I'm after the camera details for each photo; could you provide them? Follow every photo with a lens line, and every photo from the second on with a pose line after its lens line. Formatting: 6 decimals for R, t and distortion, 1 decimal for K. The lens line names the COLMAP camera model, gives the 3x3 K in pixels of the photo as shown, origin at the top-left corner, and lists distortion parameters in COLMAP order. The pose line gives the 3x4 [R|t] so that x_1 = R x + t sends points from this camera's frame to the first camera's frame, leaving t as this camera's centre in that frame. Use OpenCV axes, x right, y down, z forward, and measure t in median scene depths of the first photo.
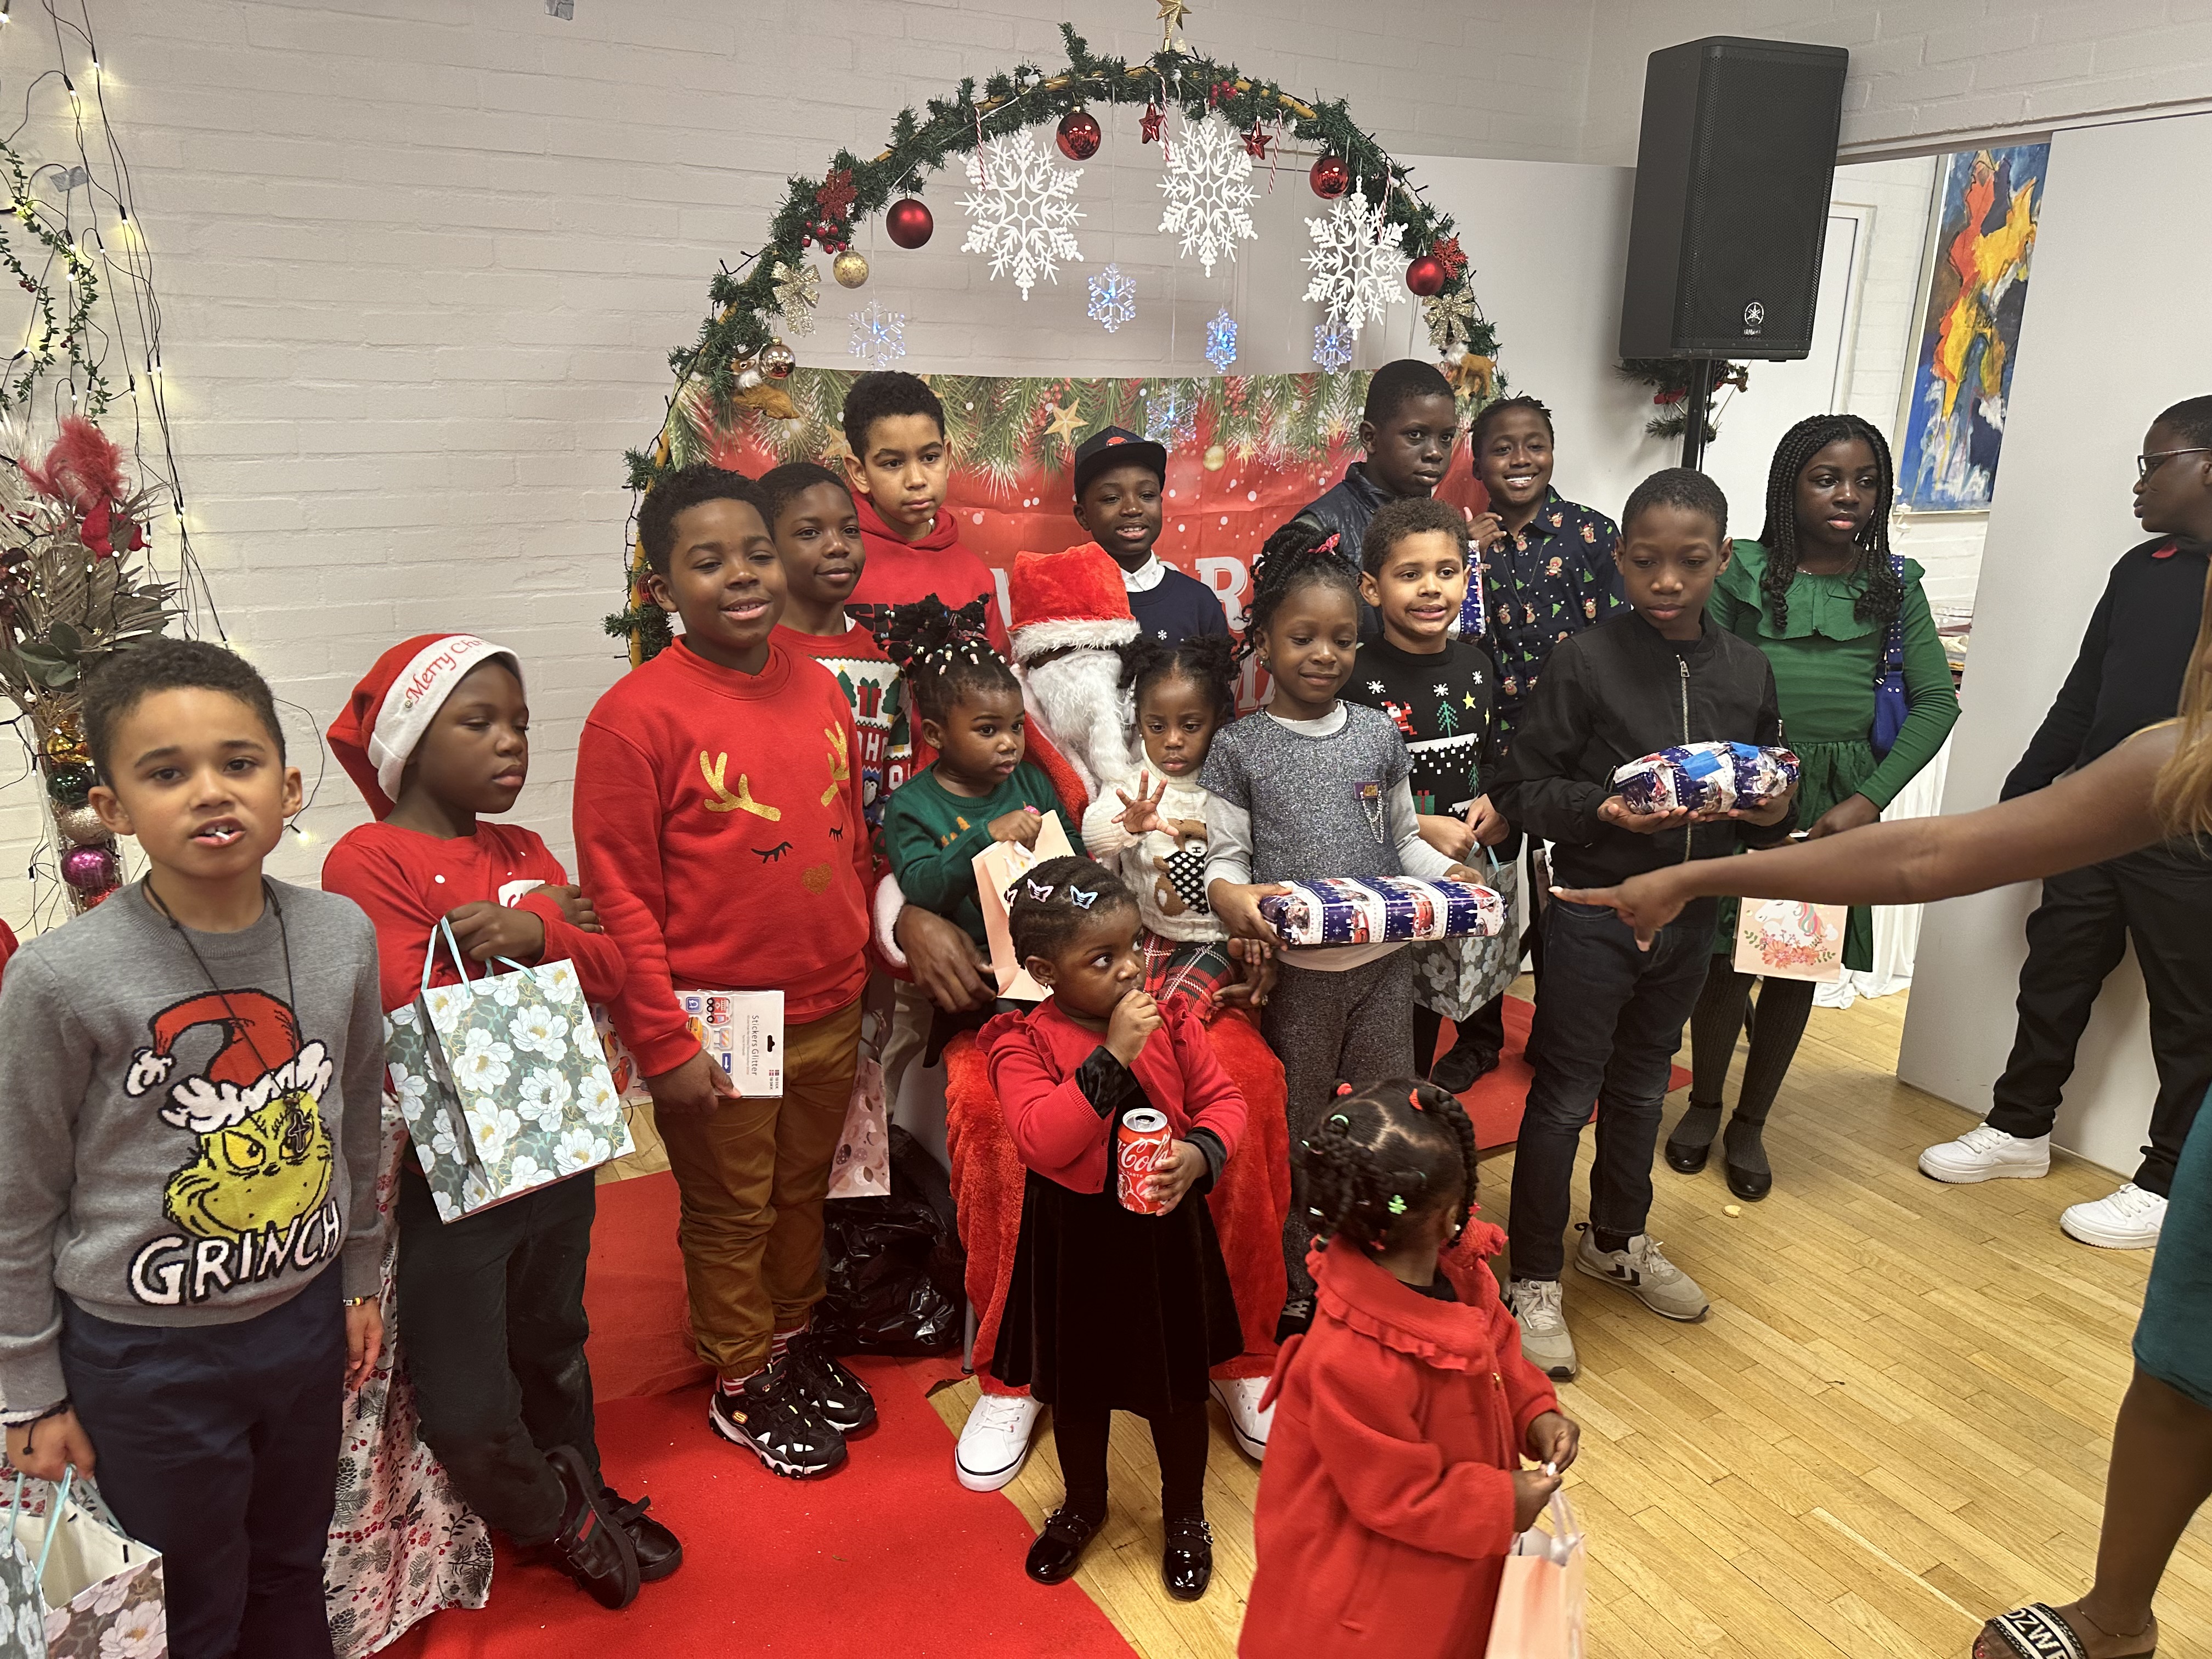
lens RADIAL K [[1529.3, 0, 1126.5], [0, 1529.3, 833.4], [0, 0, 1]] dist [0.002141, -0.012811]
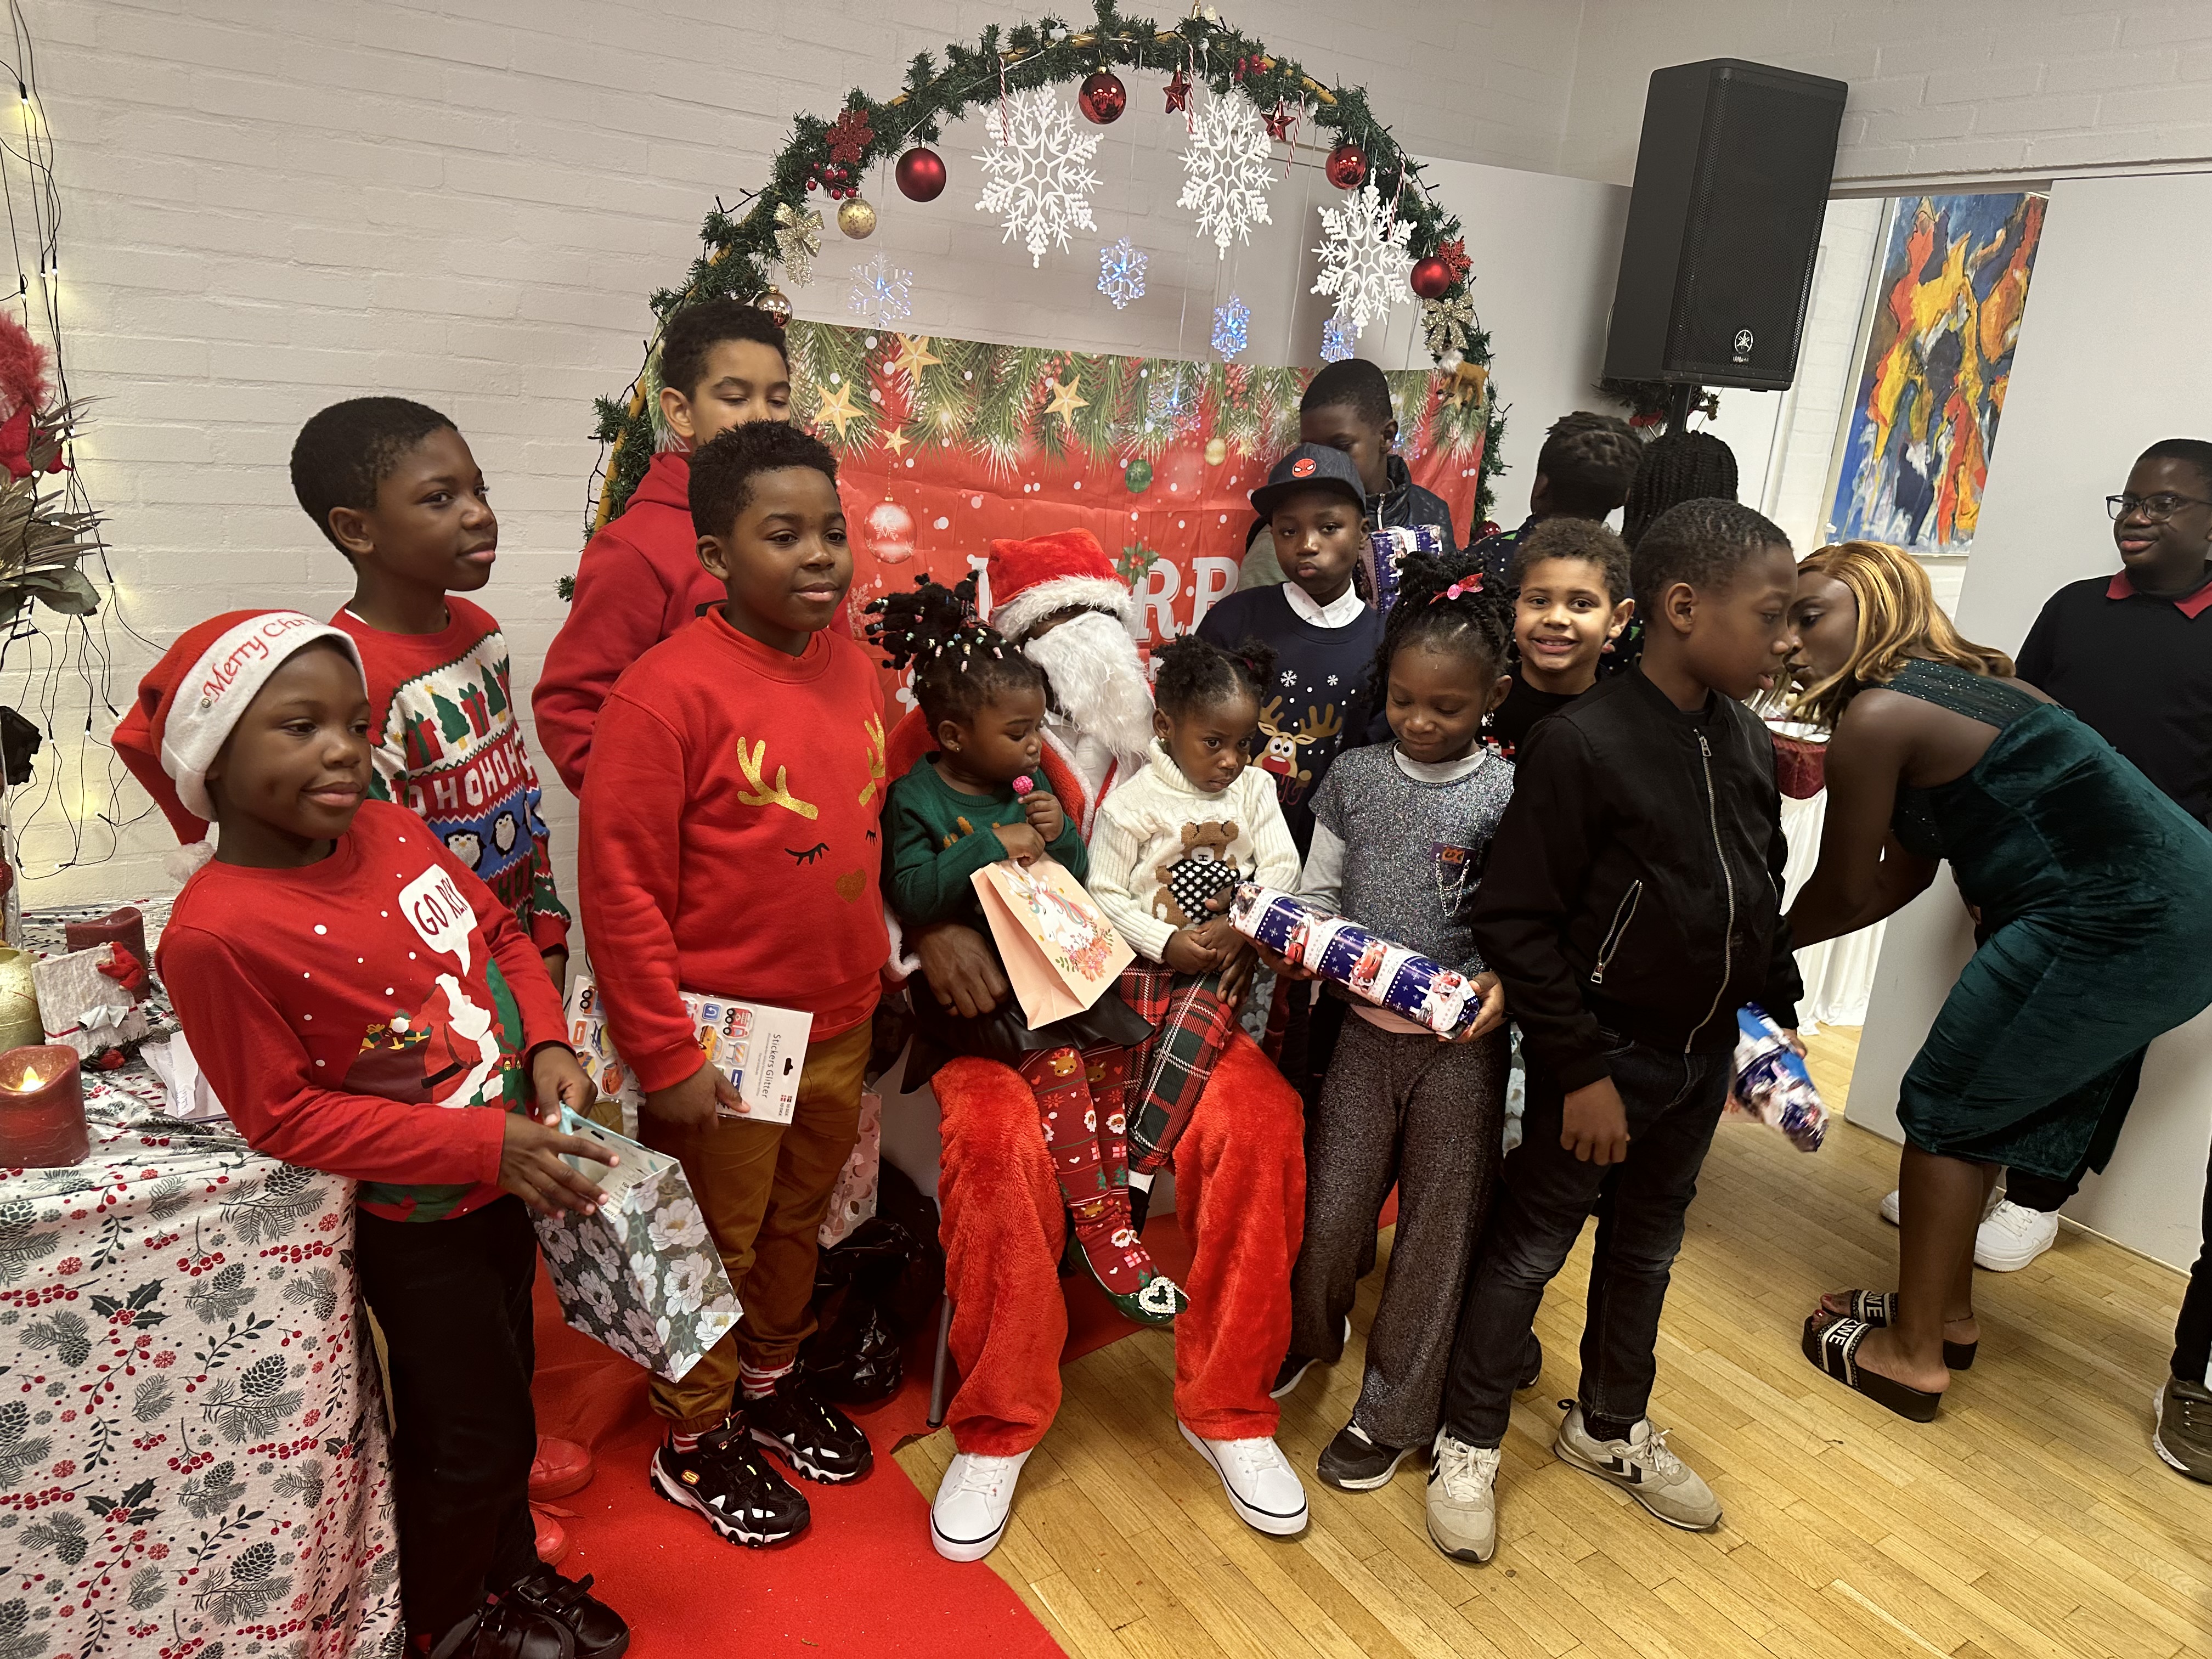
lens RADIAL K [[1530.7, 0, 1121.7], [0, 1530.7, 810.5], [0, 0, 1]] dist [-0.000763, -0.007408]
pose [[0.994831, 0.044502, 0.091274, -0.084807], [-0.043421, 0.998962, -0.013799, -0.006678], [-0.091793, 0.009765, 0.995730, 0.066995]]
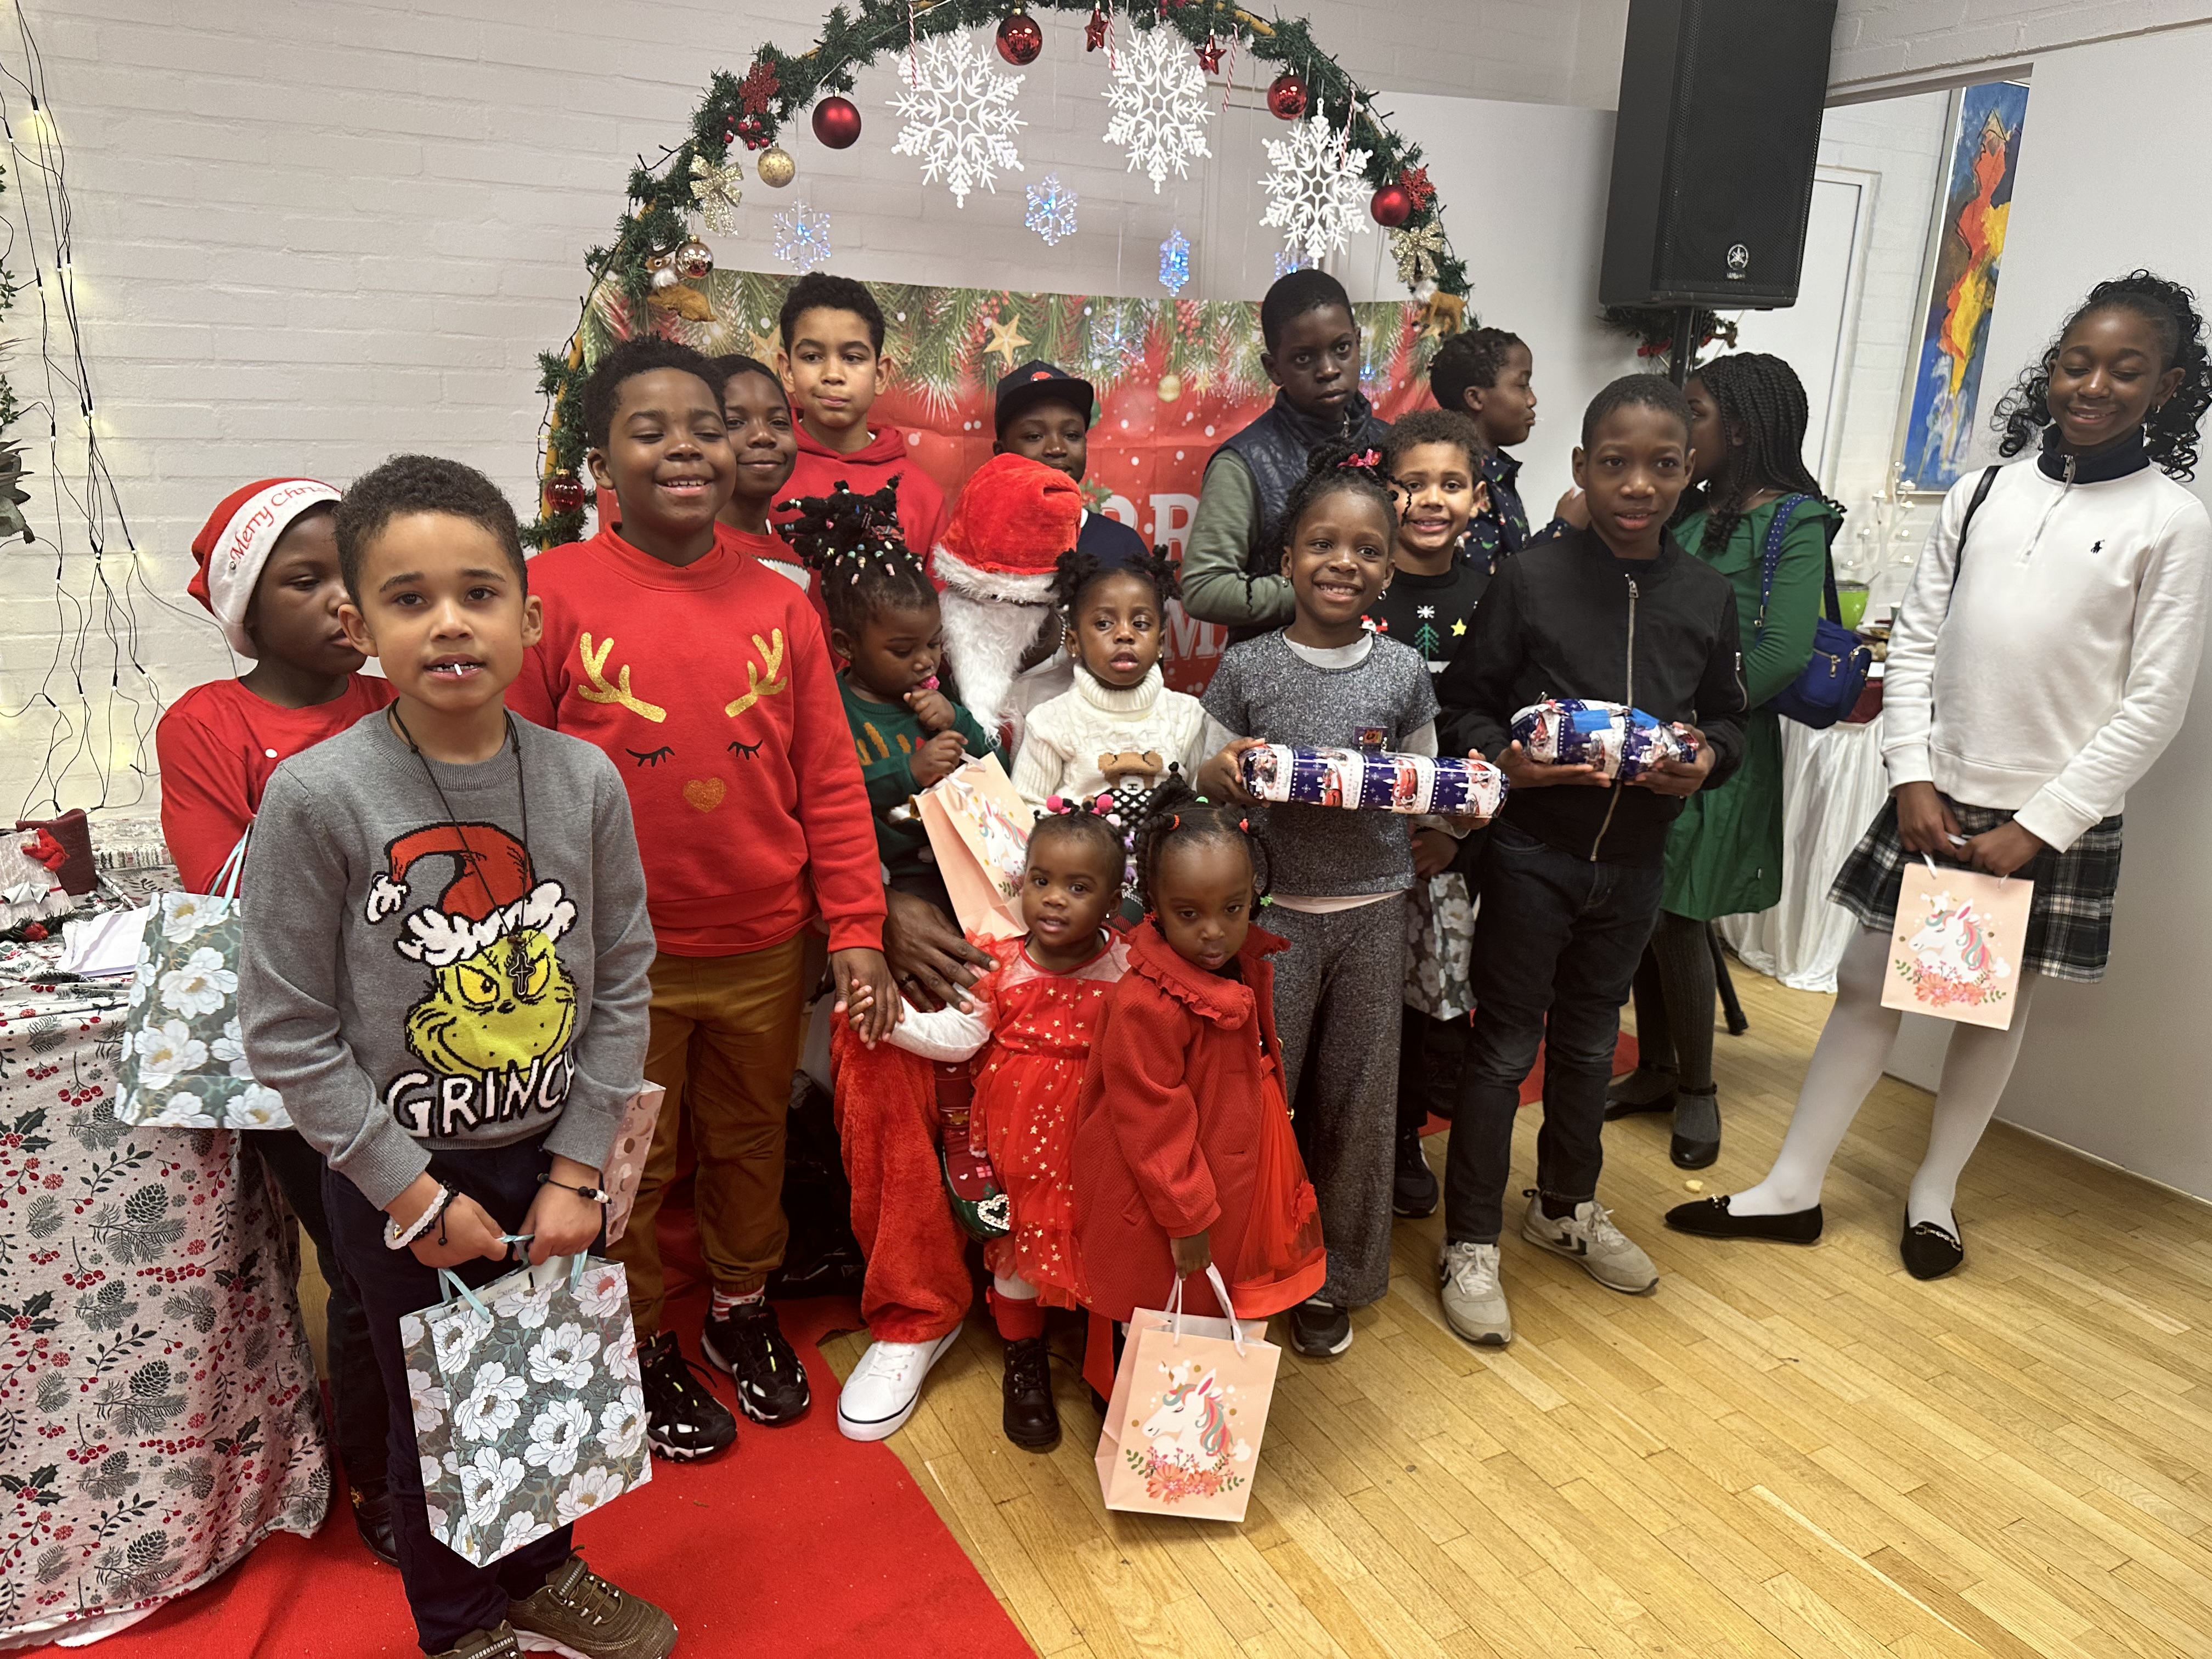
lens RADIAL K [[1540.8, 0, 1118.4], [0, 1540.8, 821.6], [0, 0, 1]] dist [-0.009959, -0.001514]
pose [[0.999580, 0.021401, -0.019554, 0.060023], [-0.021765, 0.999590, -0.018619, 0.052455], [0.019148, 0.019037, 0.999635, 0.042323]]
